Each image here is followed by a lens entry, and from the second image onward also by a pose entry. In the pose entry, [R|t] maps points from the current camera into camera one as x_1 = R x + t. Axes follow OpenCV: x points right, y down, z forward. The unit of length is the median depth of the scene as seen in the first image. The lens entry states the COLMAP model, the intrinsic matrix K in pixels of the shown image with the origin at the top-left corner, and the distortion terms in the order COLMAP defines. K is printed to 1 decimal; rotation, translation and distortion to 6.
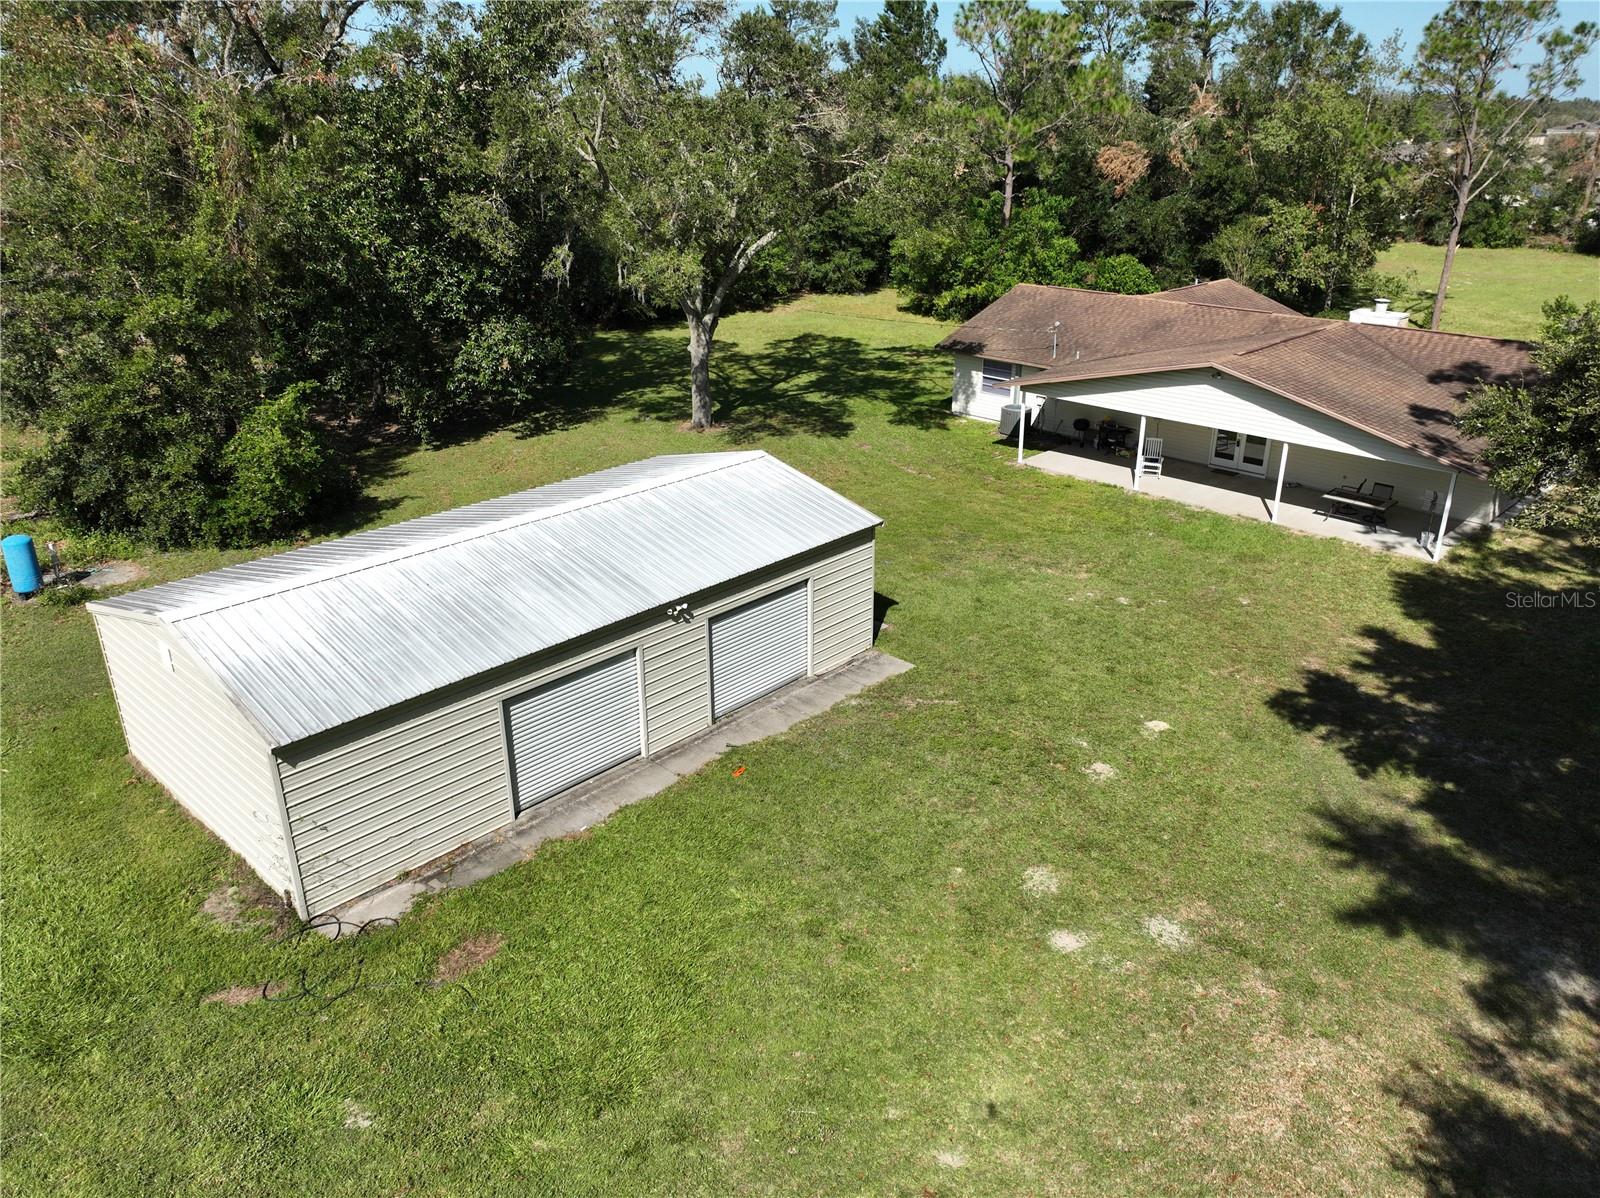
lens RADIAL K [[1158.0, 0, 810.2], [0, 1158.0, 604.9], [0, 0, 1]] dist [-0.001690, 0.019122]
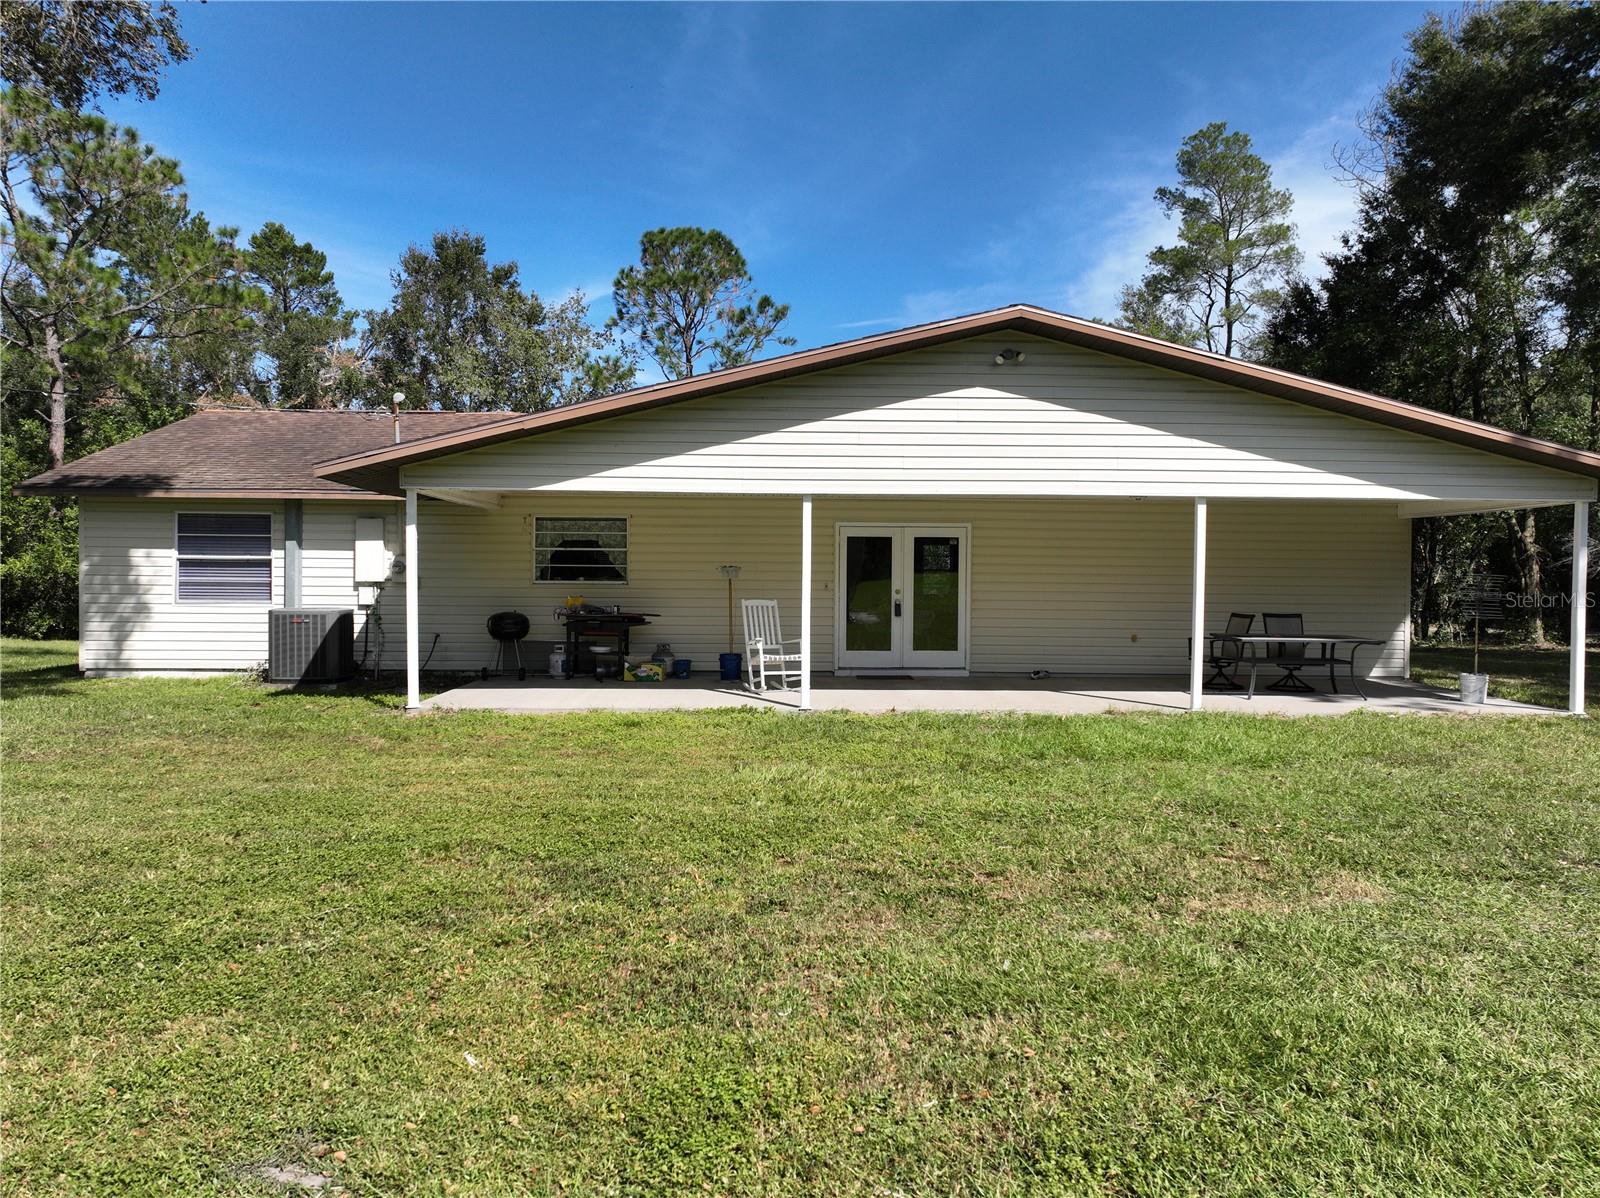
lens RADIAL K [[1158.0, 0, 815.2], [0, 1158.0, 602.9], [0, 0, 1]] dist [-0.001690, 0.019122]
pose [[0.691124, -0.010385, 0.722662, 0.028160], [0.278027, 0.926772, -0.252575, -0.044033], [-0.667120, 0.375480, 0.643402, 0.867633]]
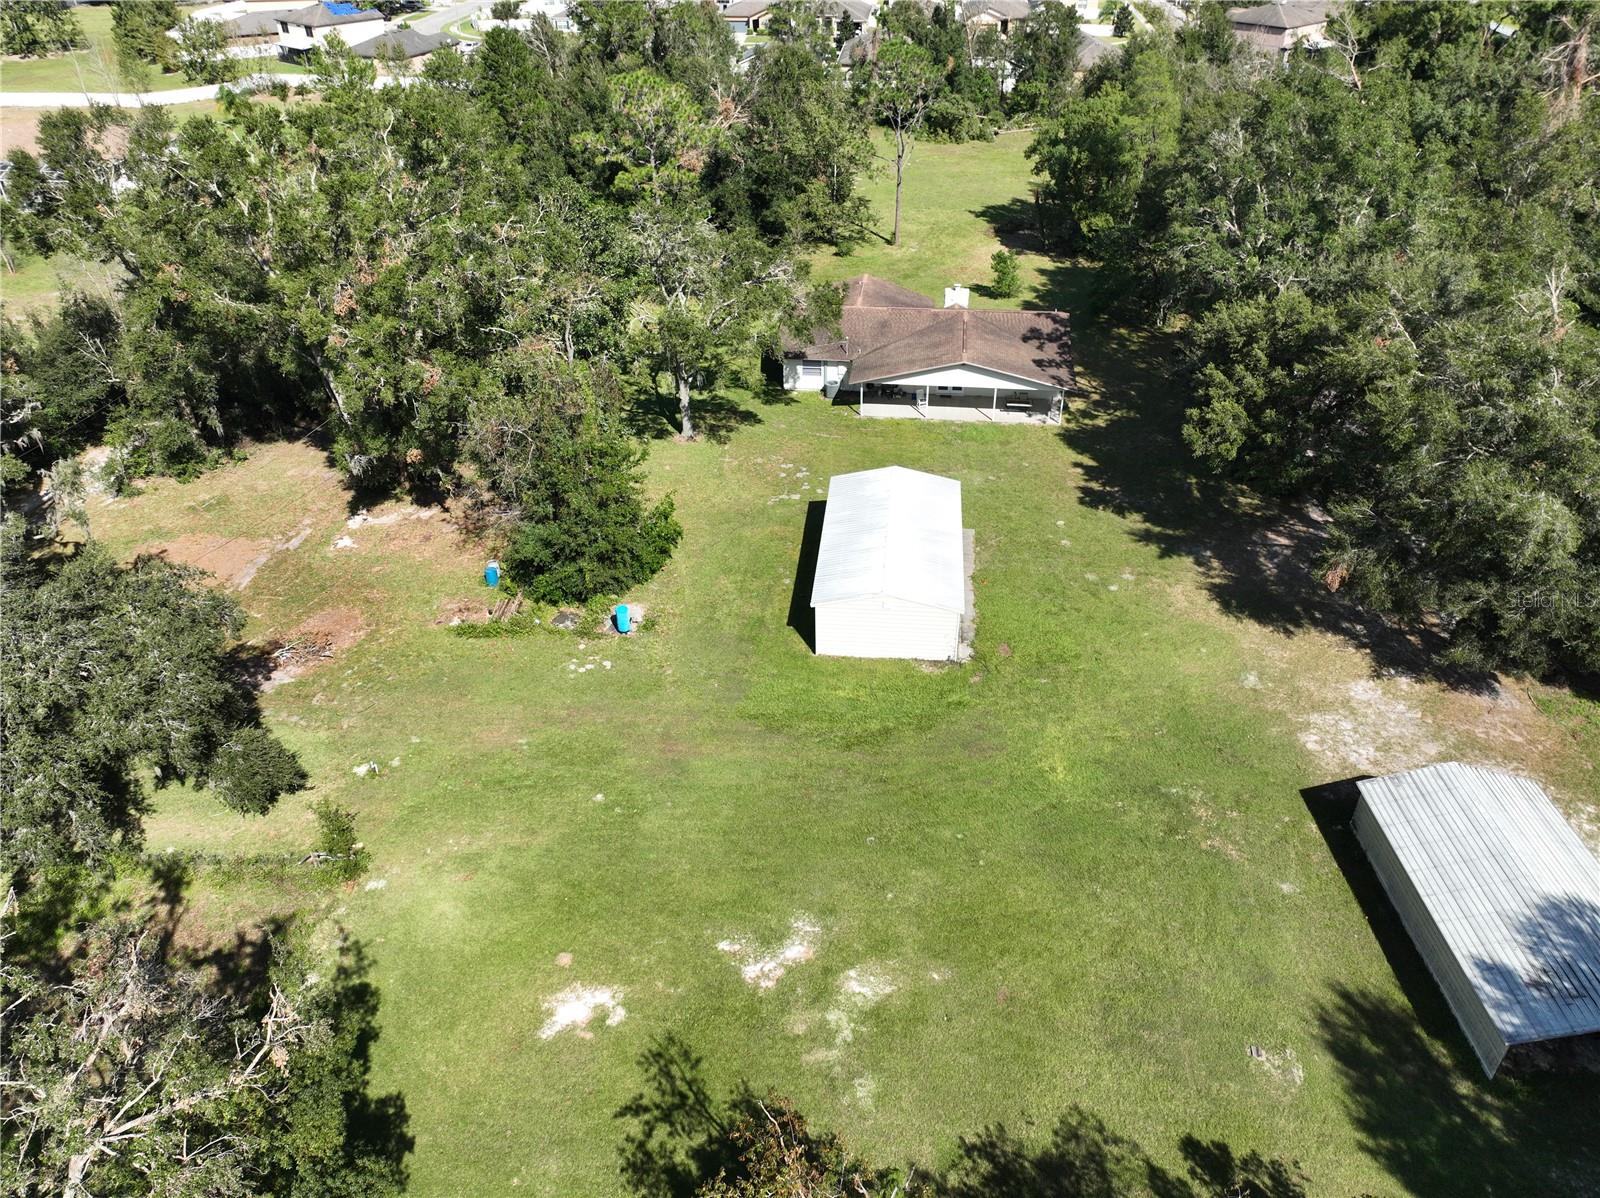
lens RADIAL K [[1158.0, 0, 787.6], [0, 1158.0, 590.6], [0, 0, 1]] dist [-0.001690, 0.019122]
pose [[0.801563, -0.343996, 0.489043, -1.256961], [0.251532, 0.936028, 0.246136, -0.453528], [-0.542428, -0.074284, 0.836812, -0.793725]]
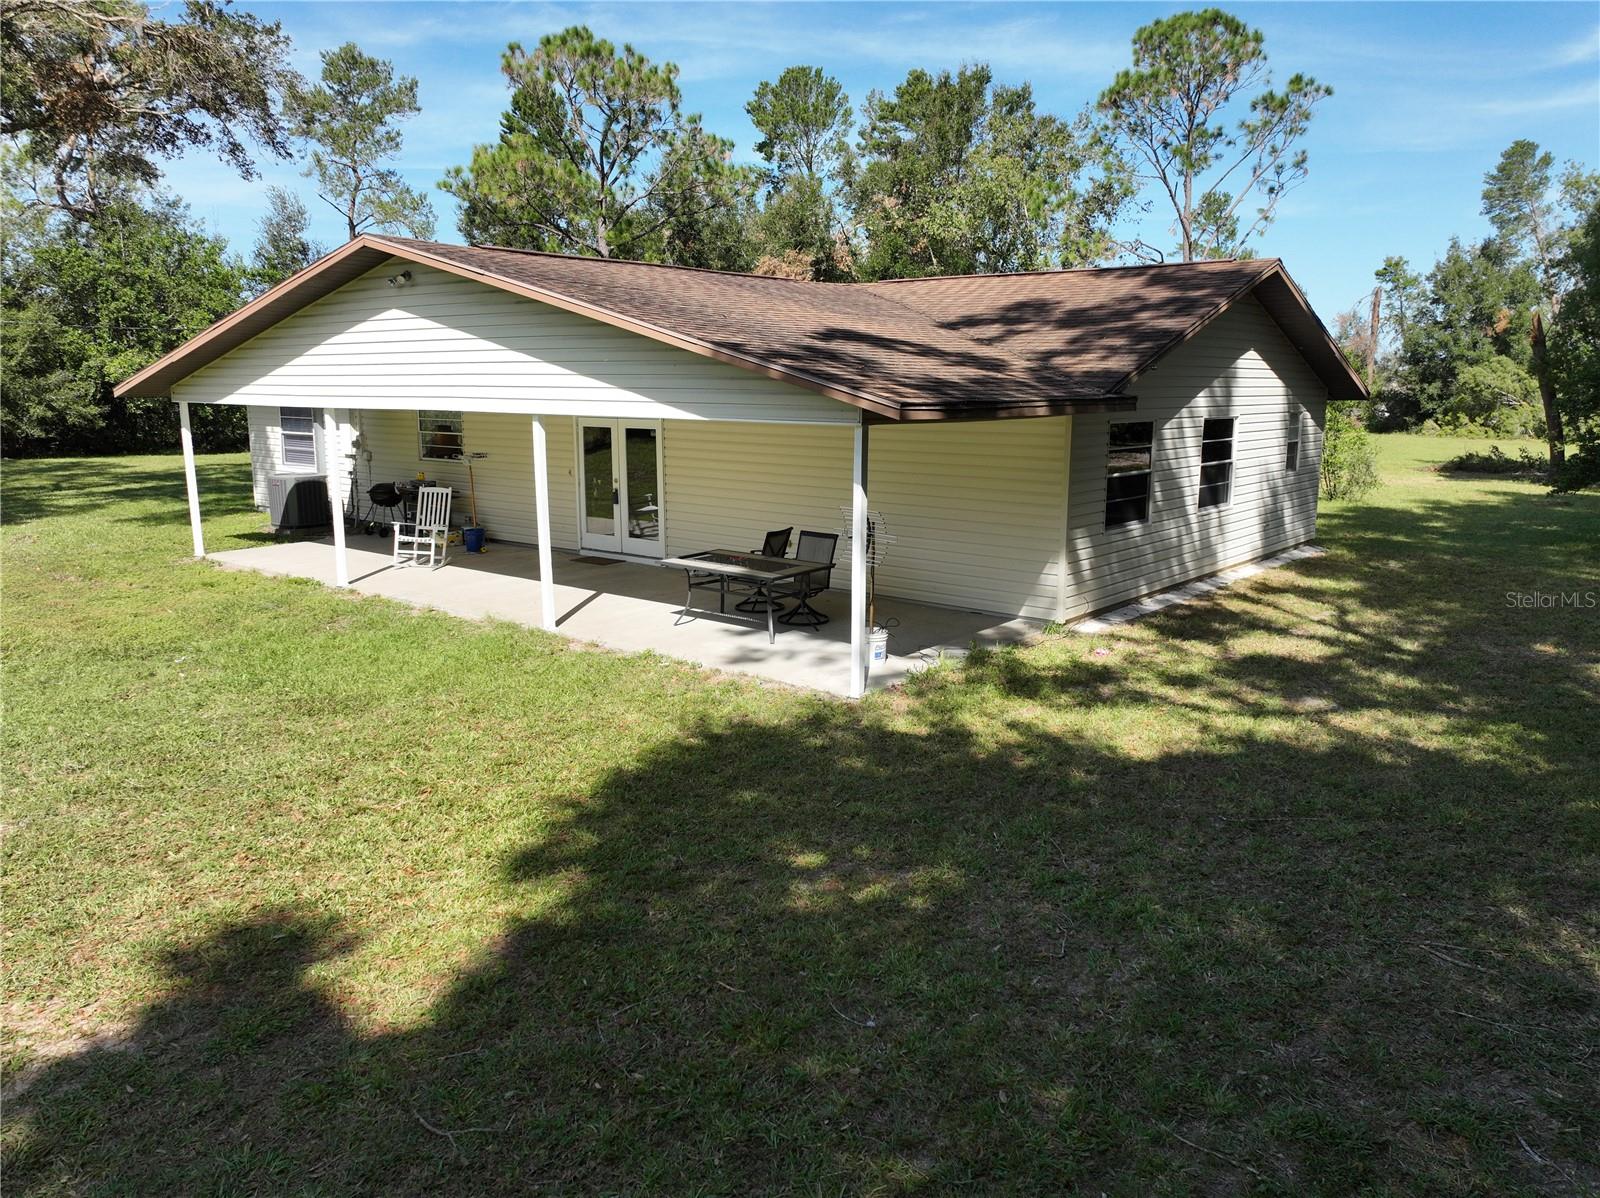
lens RADIAL K [[1158.0, 0, 811.6], [0, 1158.0, 598.5], [0, 0, 1]] dist [-0.001690, 0.019122]
pose [[0.995592, -0.013909, 0.092753, 0.480125], [0.033812, 0.975671, -0.216616, 0.007153], [-0.087483, 0.218797, 0.971841, 0.643864]]
